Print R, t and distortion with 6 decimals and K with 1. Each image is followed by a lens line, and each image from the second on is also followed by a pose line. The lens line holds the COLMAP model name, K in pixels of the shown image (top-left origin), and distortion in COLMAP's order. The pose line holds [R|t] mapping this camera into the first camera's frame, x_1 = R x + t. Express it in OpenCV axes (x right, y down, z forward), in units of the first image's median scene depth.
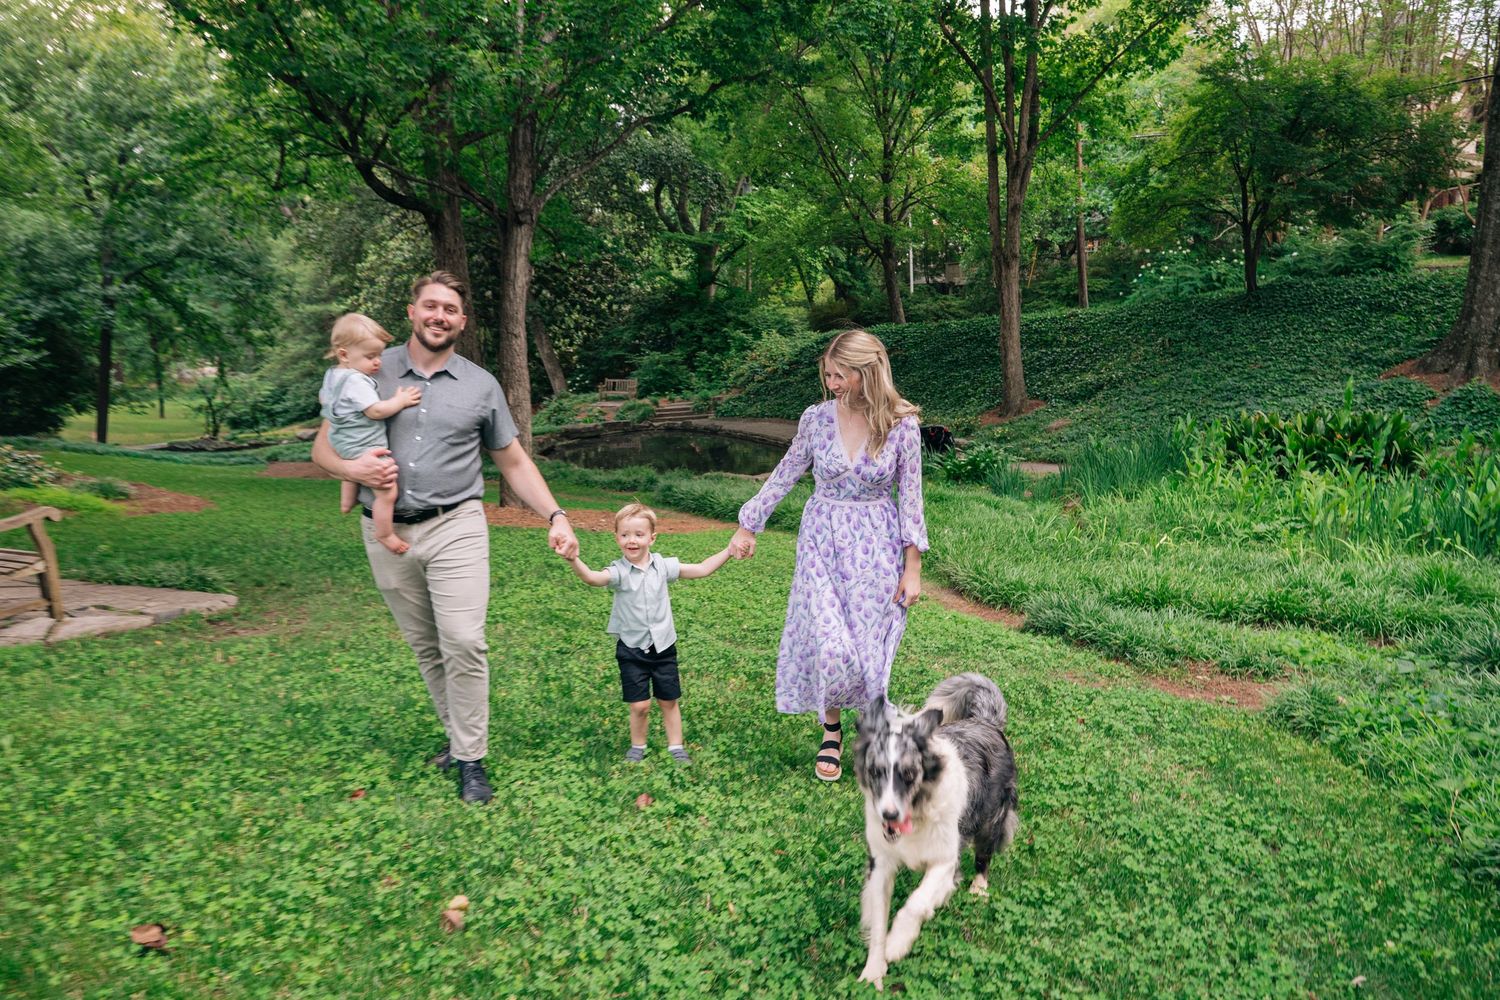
lens RADIAL K [[1091.3, 0, 747.4], [0, 1091.3, 501.7], [0, 0, 1]] dist [0.002355, 0.001133]
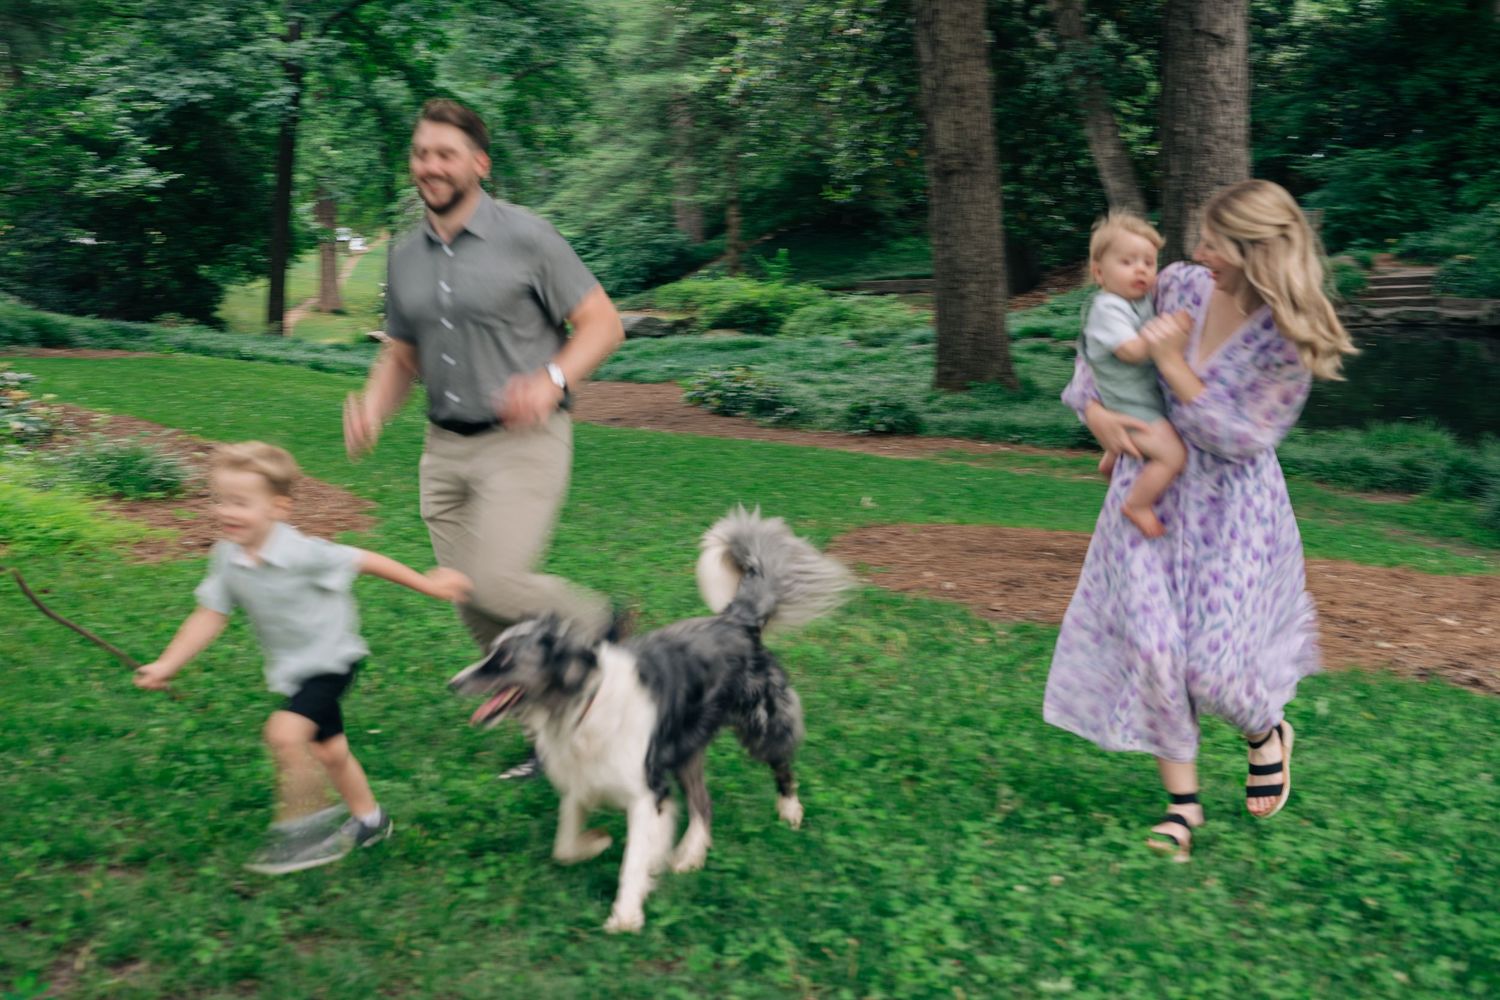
lens RADIAL K [[1770.7, 0, 749.1], [0, 1770.7, 499.6], [0, 0, 1]] dist [0.001675, 0.000000]
pose [[0.939782, 0.047759, -0.338421, -0.062590], [-0.035601, 0.998481, 0.042045, -0.016627], [0.339915, -0.027465, 0.940055, 0.233222]]
